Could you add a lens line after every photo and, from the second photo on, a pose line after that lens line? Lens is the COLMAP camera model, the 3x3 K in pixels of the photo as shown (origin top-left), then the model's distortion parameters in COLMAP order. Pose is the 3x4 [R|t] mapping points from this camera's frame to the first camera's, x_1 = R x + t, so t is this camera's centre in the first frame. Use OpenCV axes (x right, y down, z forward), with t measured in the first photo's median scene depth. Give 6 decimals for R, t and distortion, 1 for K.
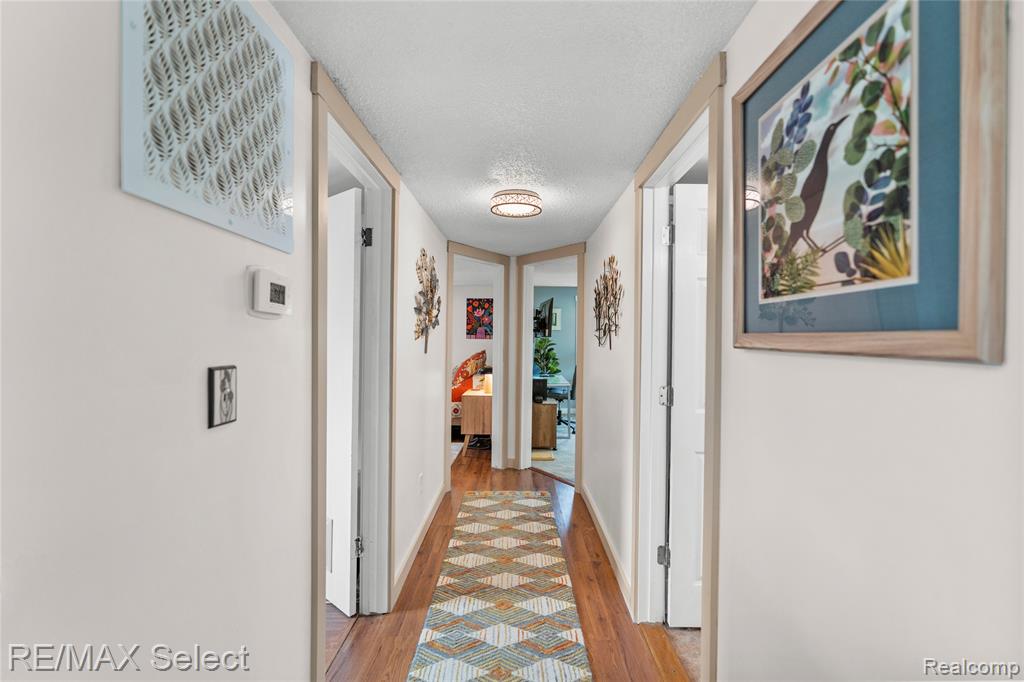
lens RADIAL K [[458.5, 0, 516.6], [0, 458.5, 340.8], [0, 0, 1]] dist [-0.012260, 0.004604]
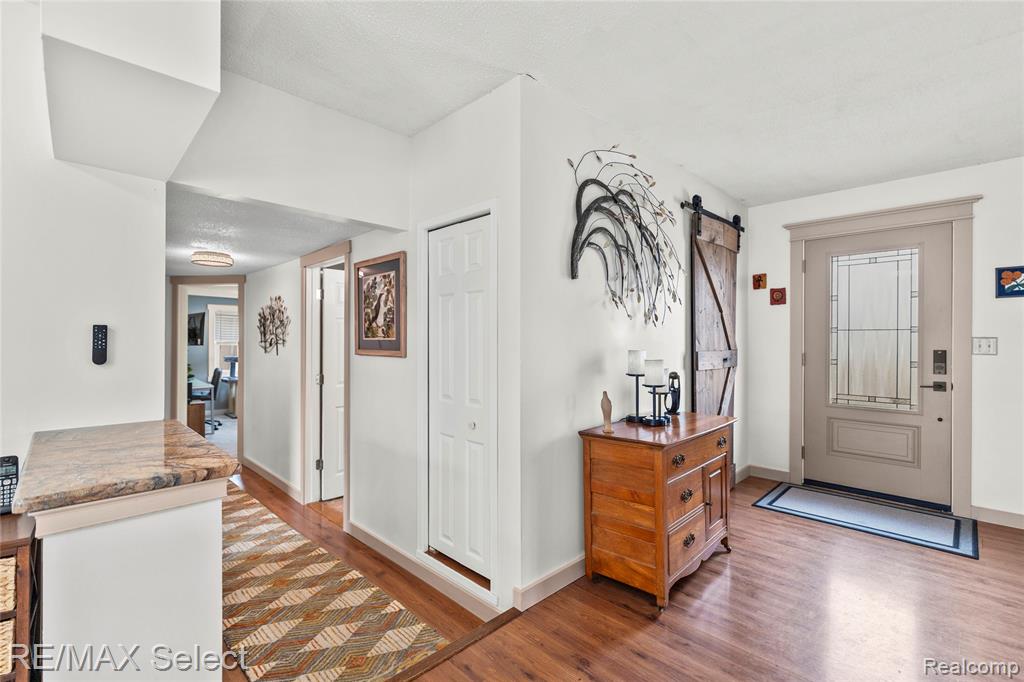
lens RADIAL K [[458.5, 0, 515.3], [0, 458.5, 338.2], [0, 0, 1]] dist [-0.012260, 0.004604]
pose [[0.703391, -0.002048, 0.710800, -0.871036], [0.008388, 0.999950, -0.005420, -0.063364], [-0.710753, 0.009775, 0.703374, -1.758737]]
